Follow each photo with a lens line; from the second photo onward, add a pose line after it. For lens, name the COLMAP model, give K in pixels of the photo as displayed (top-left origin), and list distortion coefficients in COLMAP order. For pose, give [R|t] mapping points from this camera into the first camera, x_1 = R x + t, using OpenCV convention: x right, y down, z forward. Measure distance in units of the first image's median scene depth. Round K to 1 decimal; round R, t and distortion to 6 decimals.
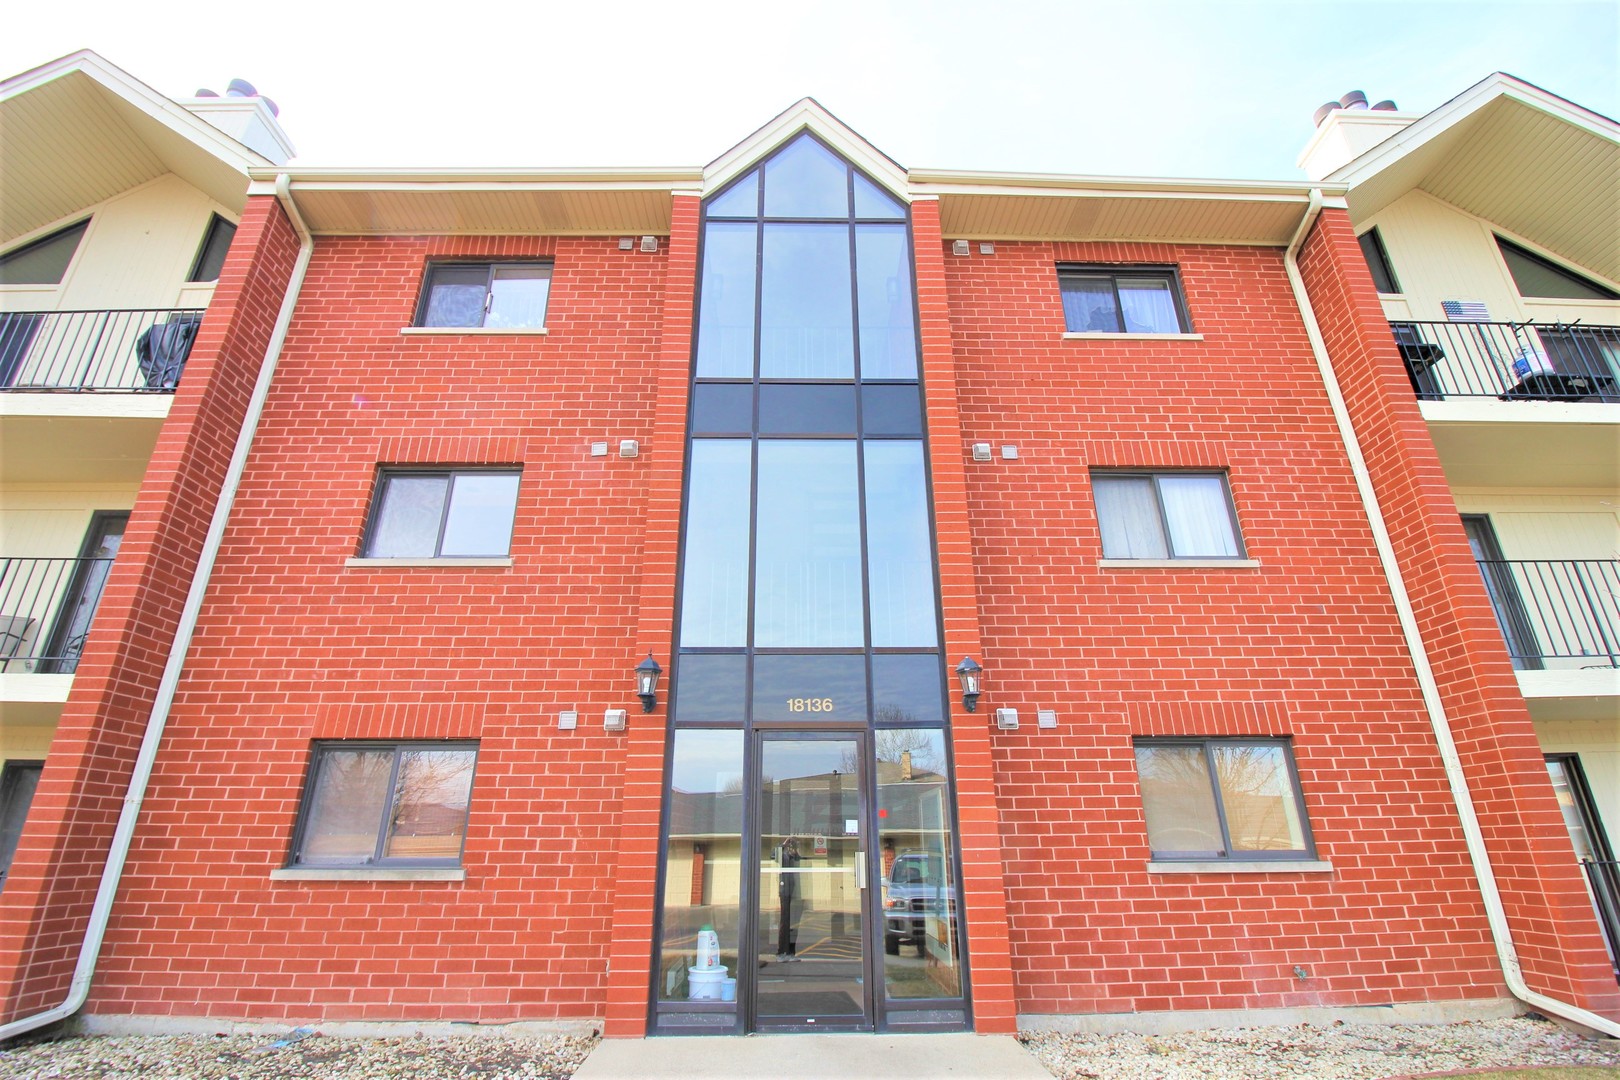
lens RADIAL K [[755.0, 0, 812.2], [0, 755.0, 530.6], [0, 0, 1]] dist [0.001076, -0.013896]
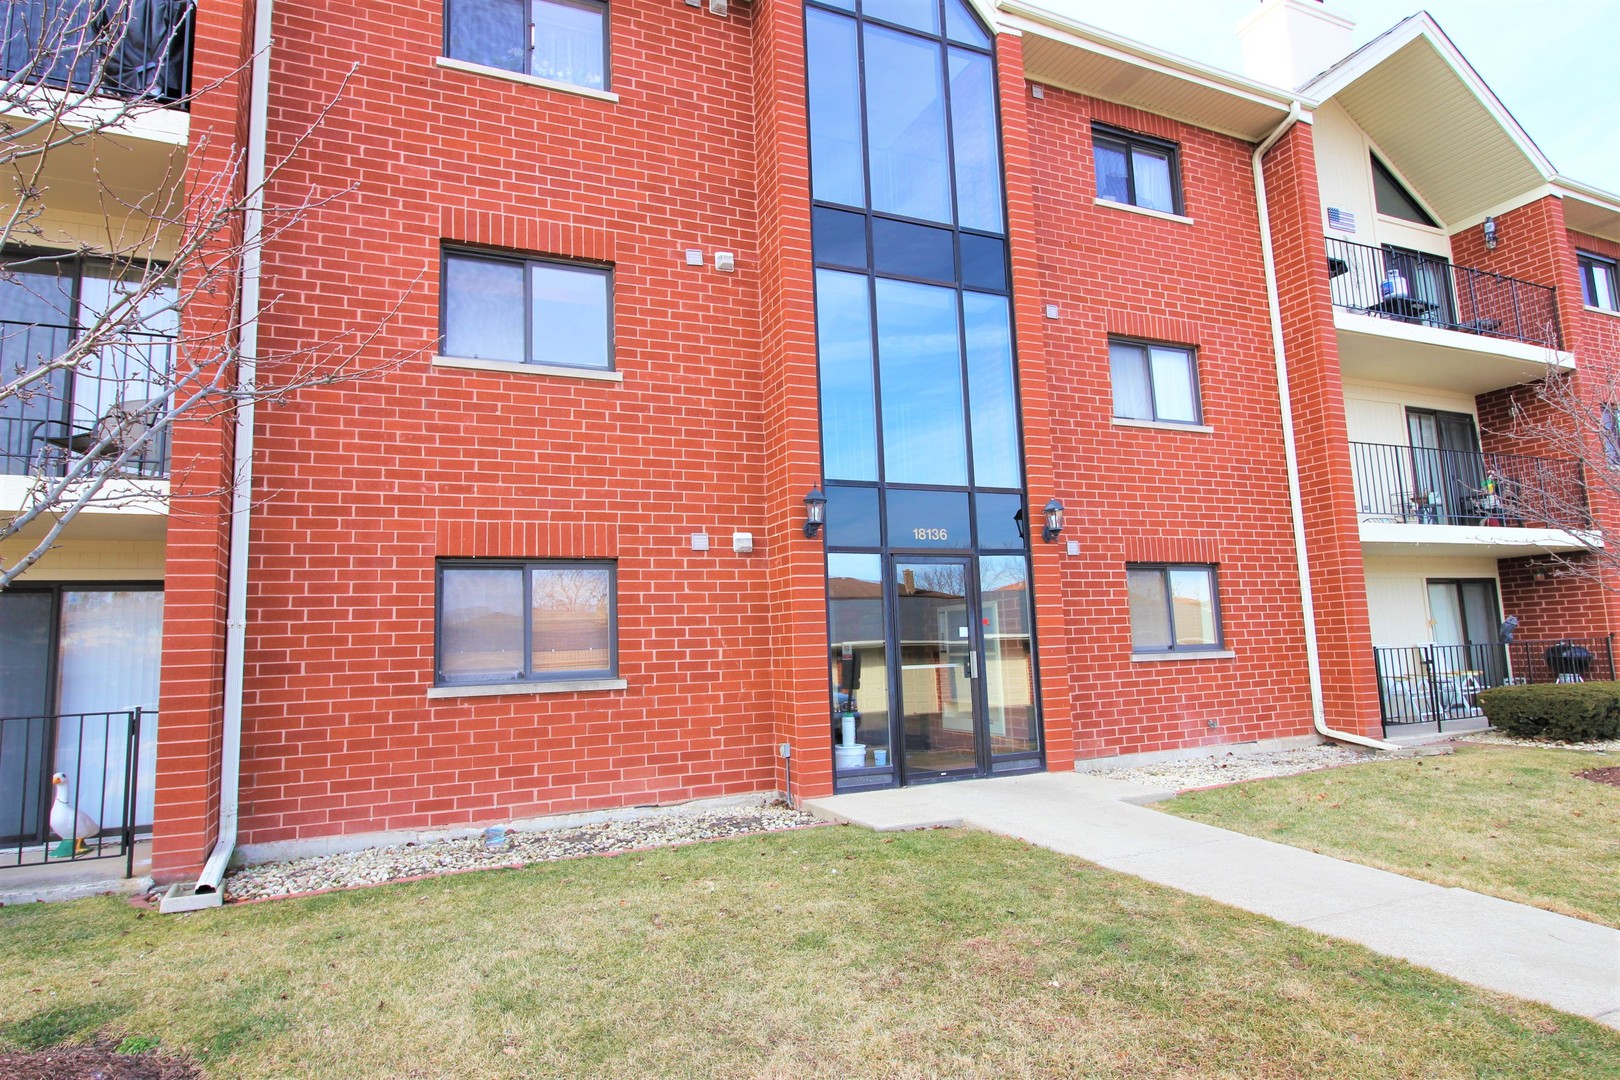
lens RADIAL K [[943.8, 0, 813.9], [0, 943.8, 532.5], [0, 0, 1]] dist [0.003674, -0.000954]
pose [[0.916437, 0.022915, 0.399523, -0.692232], [-0.122009, 0.966826, 0.224414, -0.068398], [-0.381127, -0.254407, 0.888830, -0.199146]]
